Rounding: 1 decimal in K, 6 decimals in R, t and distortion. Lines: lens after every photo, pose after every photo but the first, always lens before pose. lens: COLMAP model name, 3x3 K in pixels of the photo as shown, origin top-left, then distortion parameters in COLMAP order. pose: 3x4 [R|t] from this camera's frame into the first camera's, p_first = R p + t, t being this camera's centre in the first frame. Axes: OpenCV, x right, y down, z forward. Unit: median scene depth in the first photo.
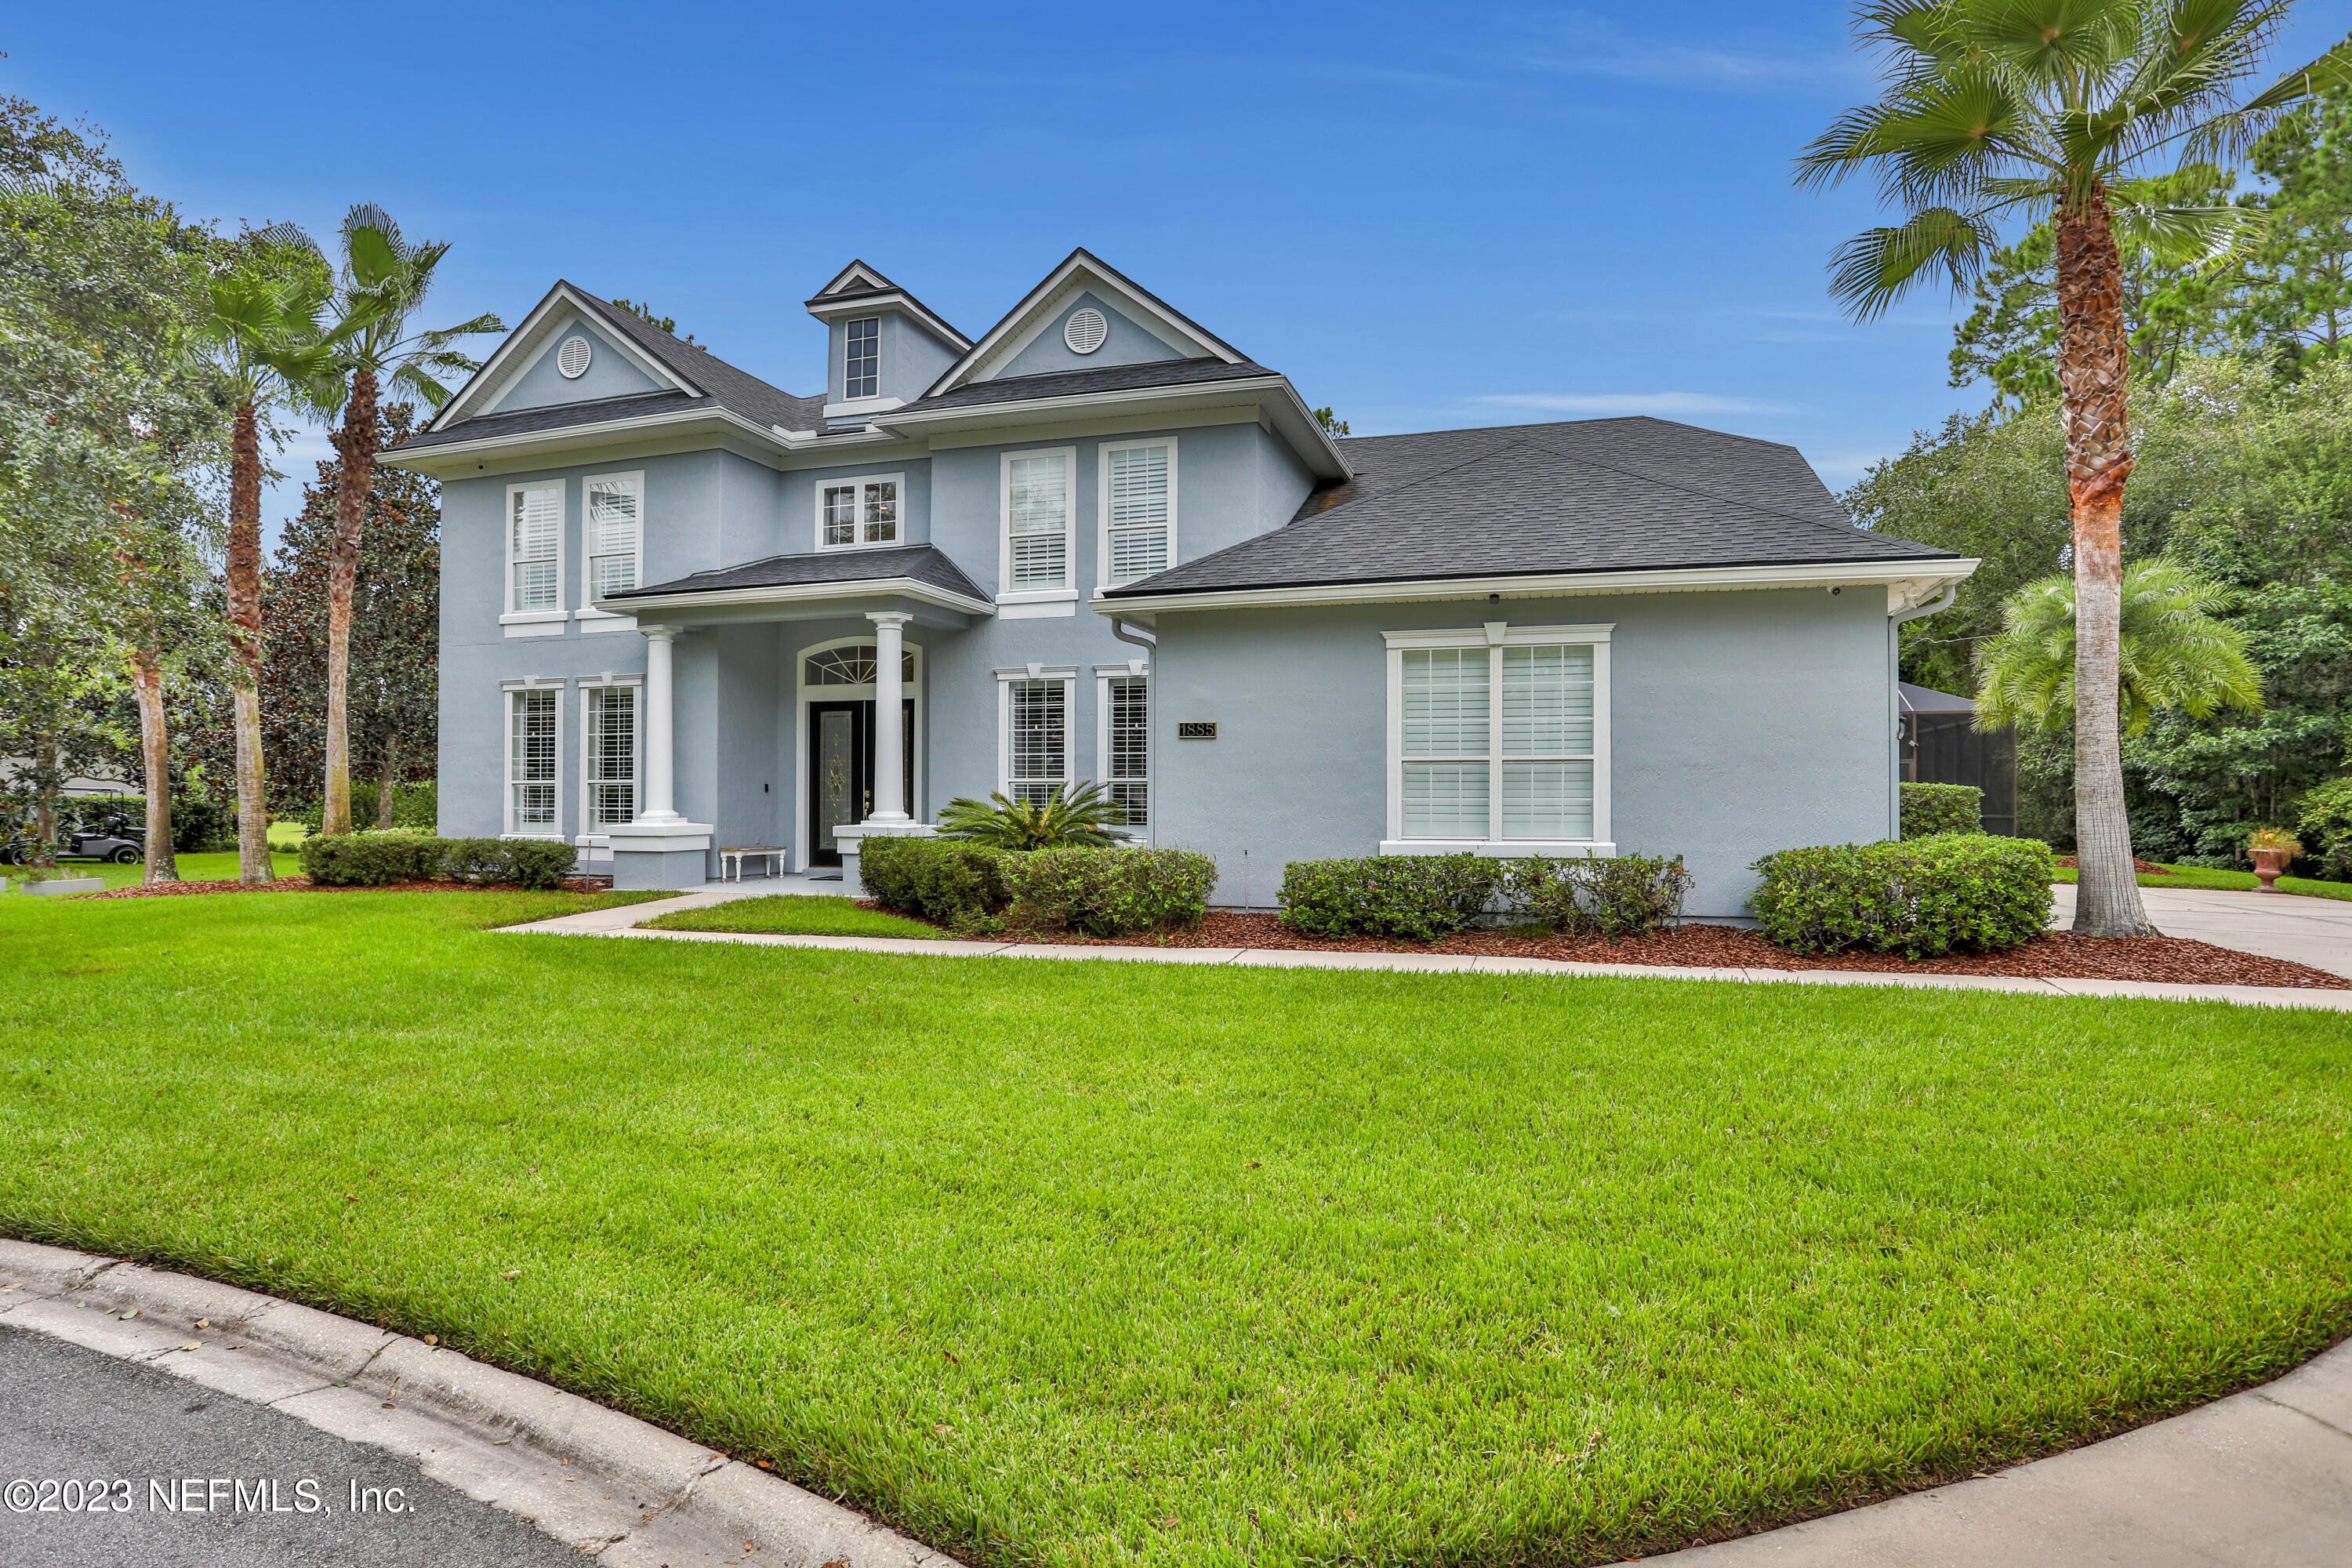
lens RADIAL K [[1303.3, 0, 1196.3], [0, 1303.3, 812.8], [0, 0, 1]] dist [-0.040840, 0.001015]
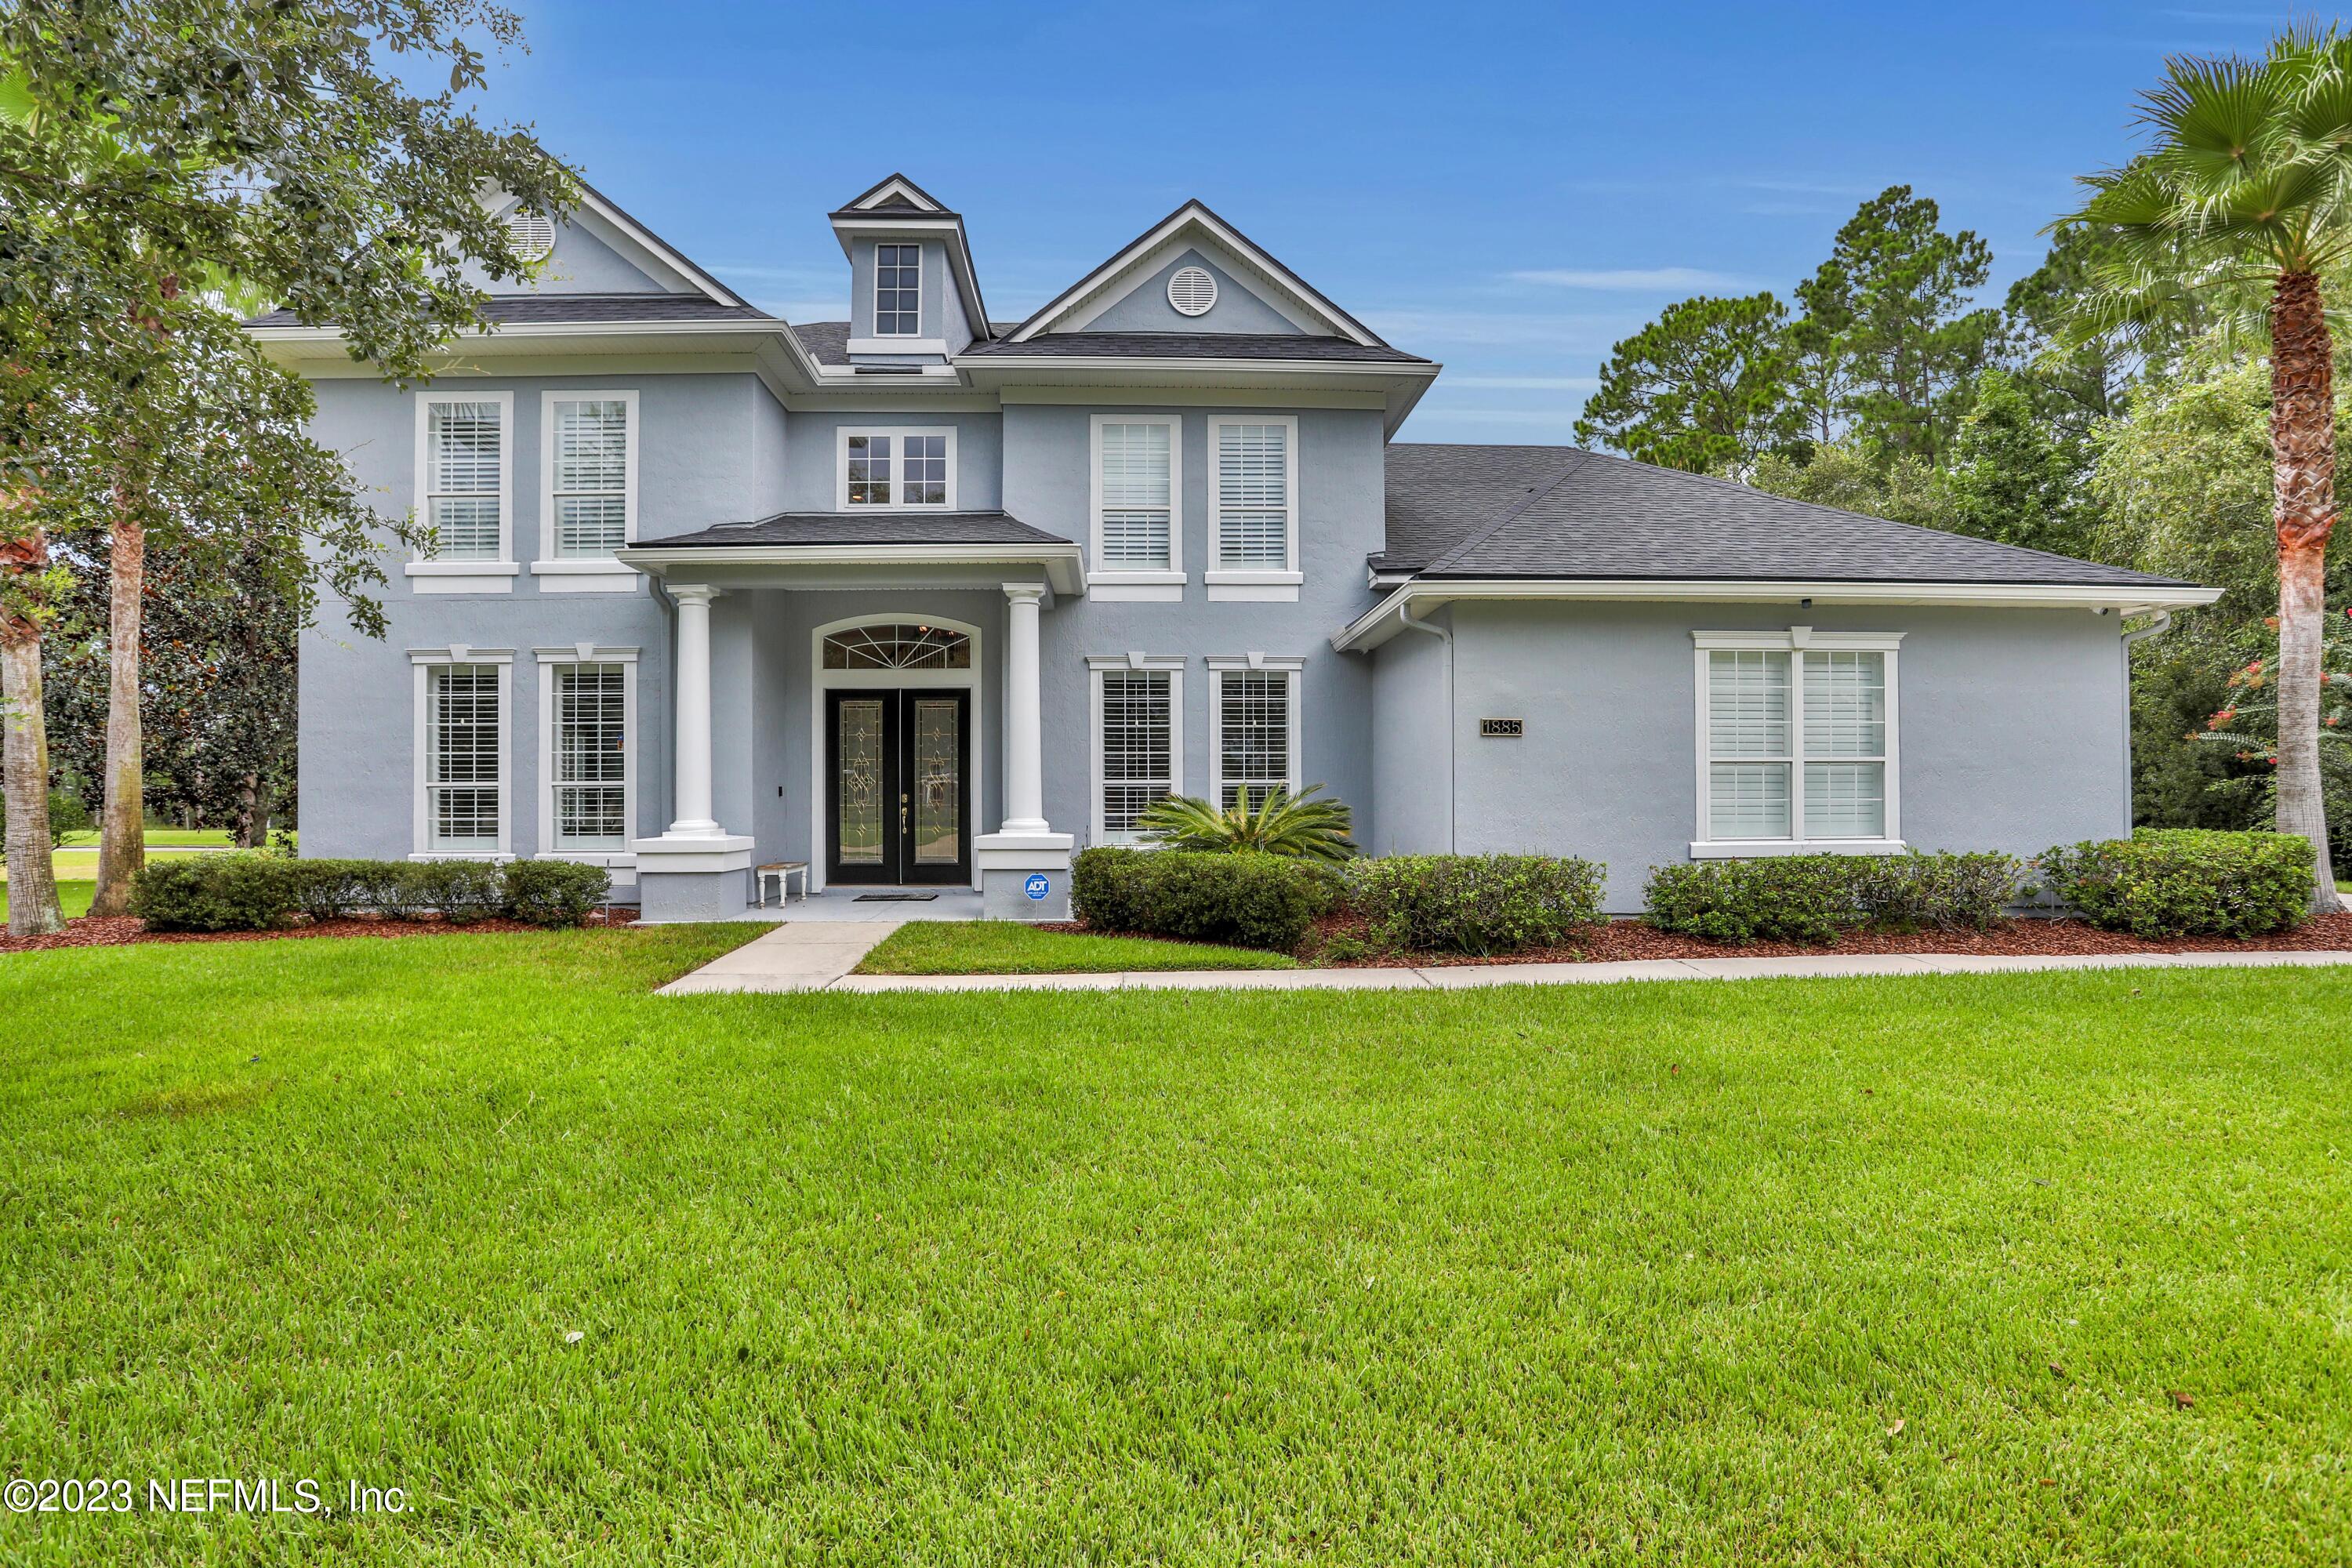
lens RADIAL K [[1245.0, 0, 1185.8], [0, 1245.0, 808.5], [0, 0, 1]] dist [-0.053907, 0.021397]
pose [[0.937383, -0.006679, 0.348236, -0.388949], [0.009099, 0.999944, -0.005313, -0.002054], [-0.348181, 0.008149, 0.937392, 0.184369]]
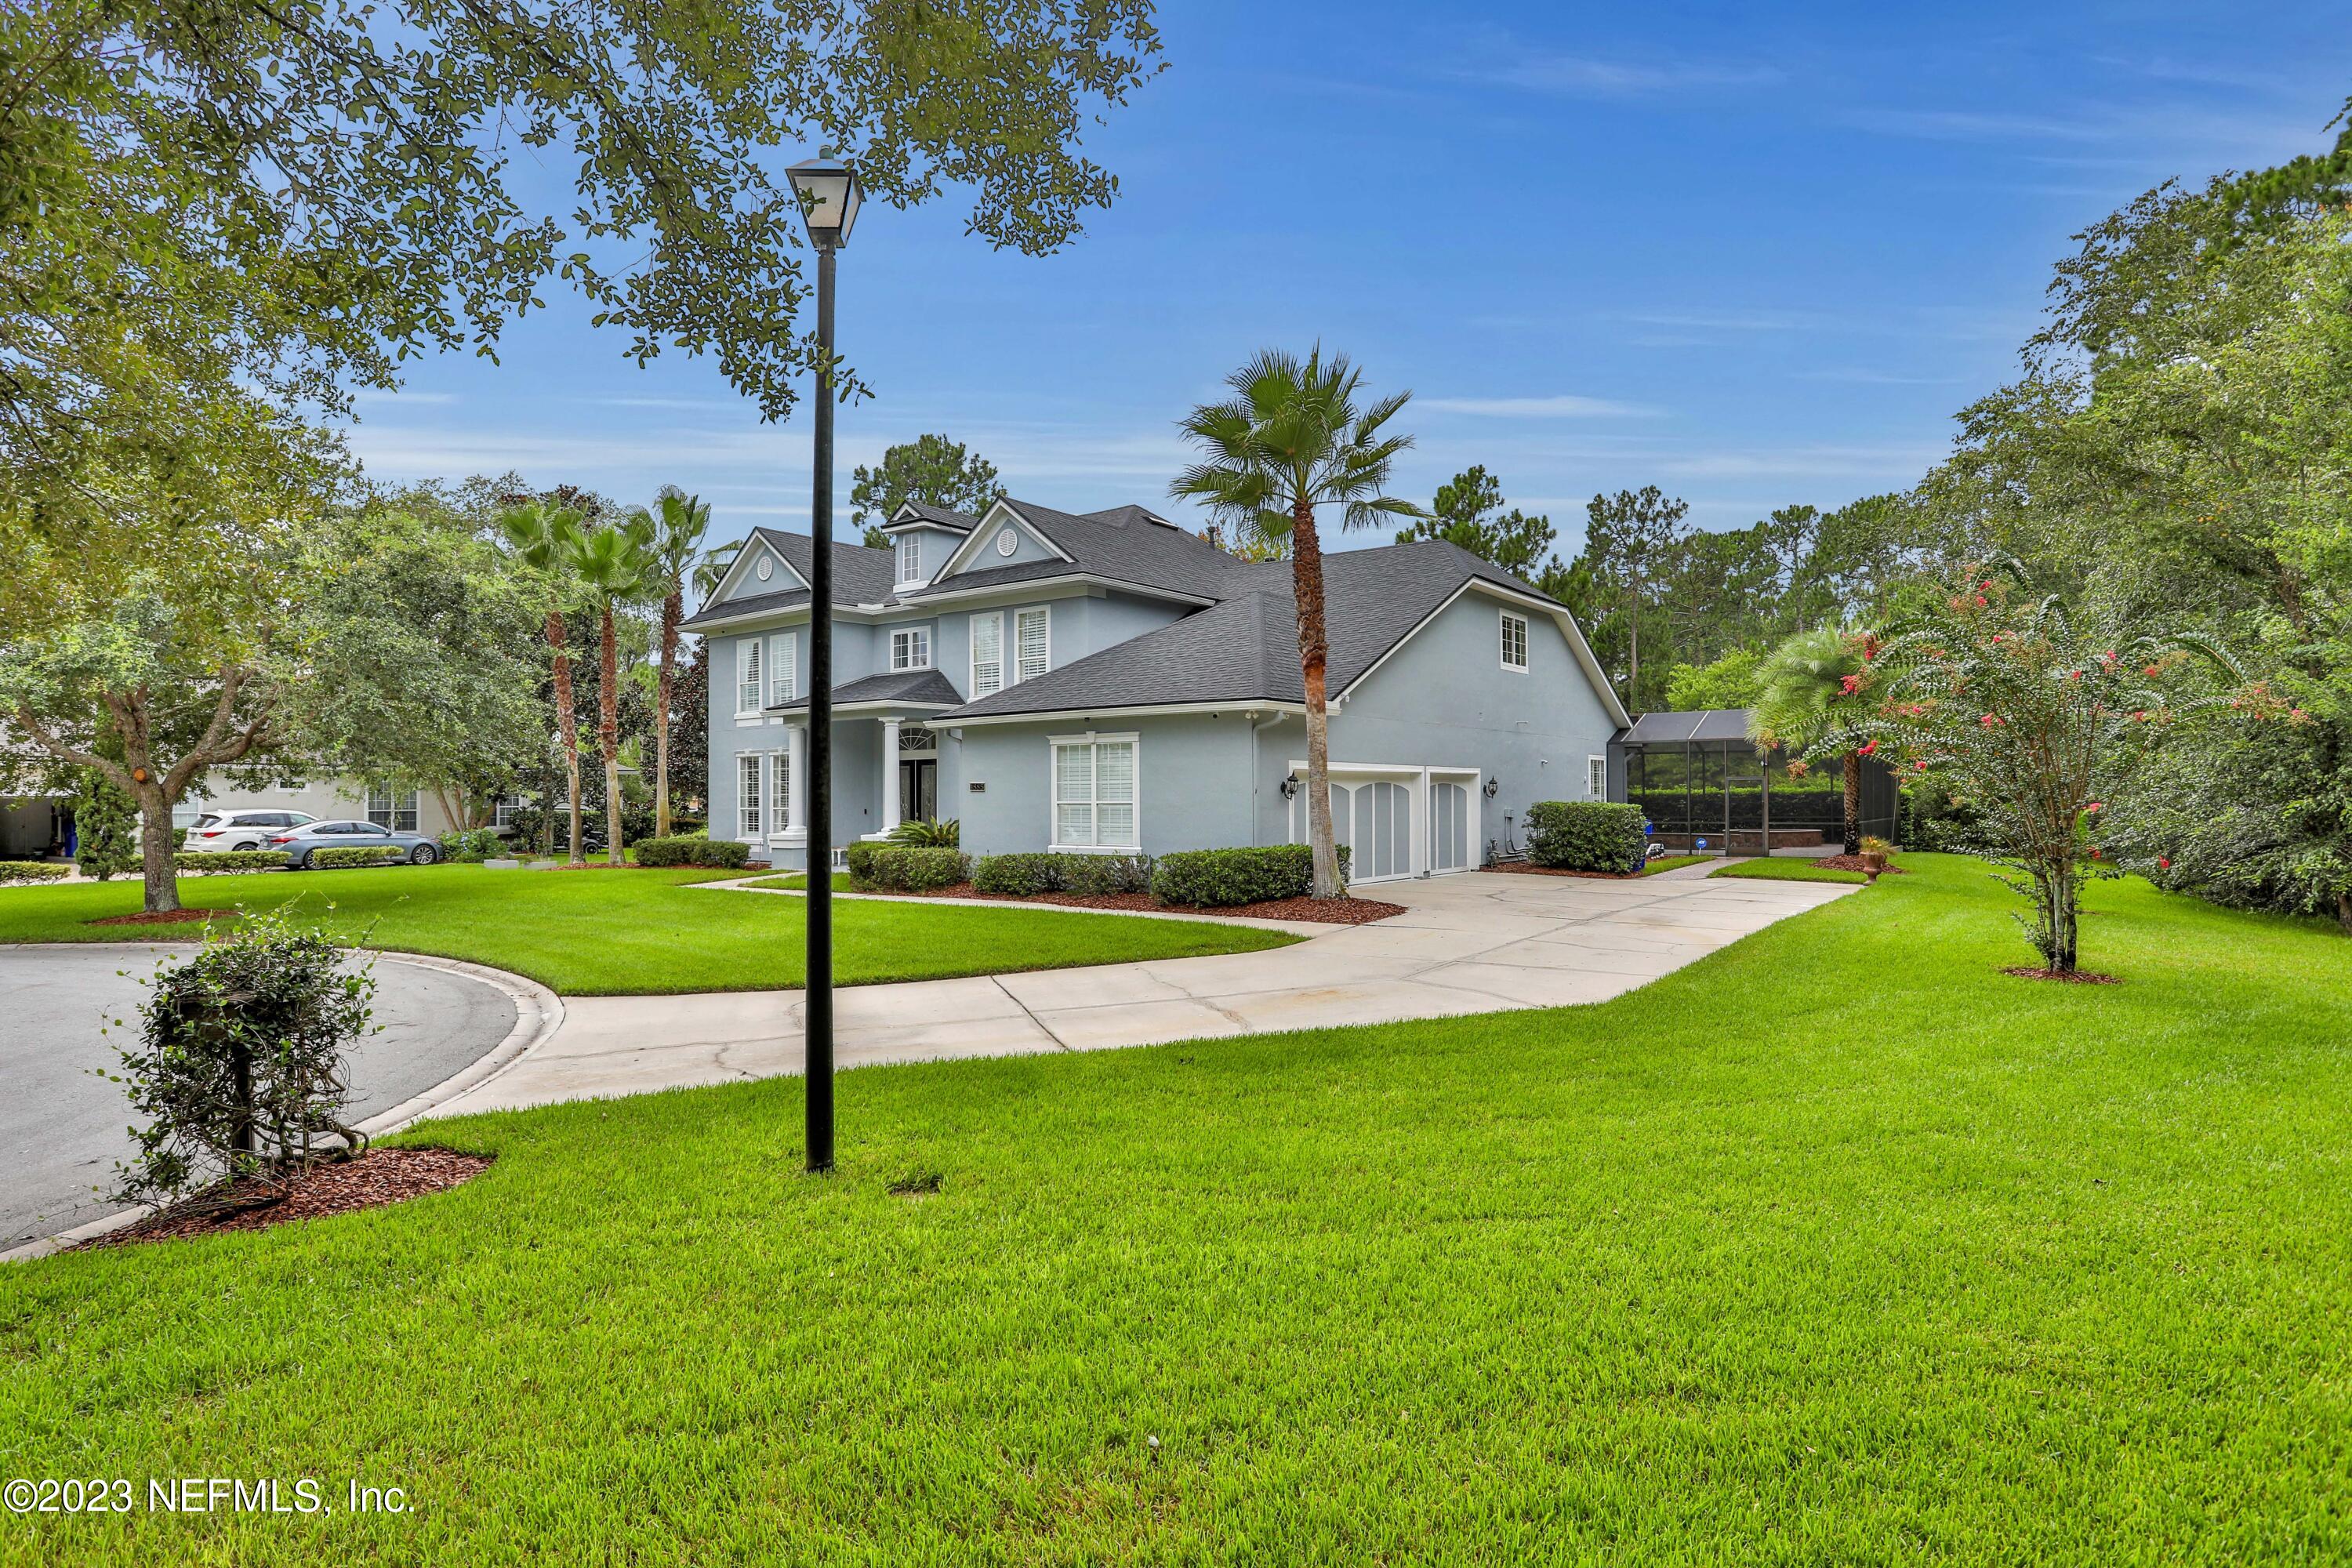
lens RADIAL K [[1349.9, 0, 1180.8], [0, 1349.9, 798.2], [0, 0, 1]] dist [-0.037257, 0.001162]
pose [[0.939244, -0.005735, -0.343203, 0.716296], [0.002579, 0.999950, -0.009649, -0.020313], [0.343242, 0.008177, 0.939212, -0.562428]]
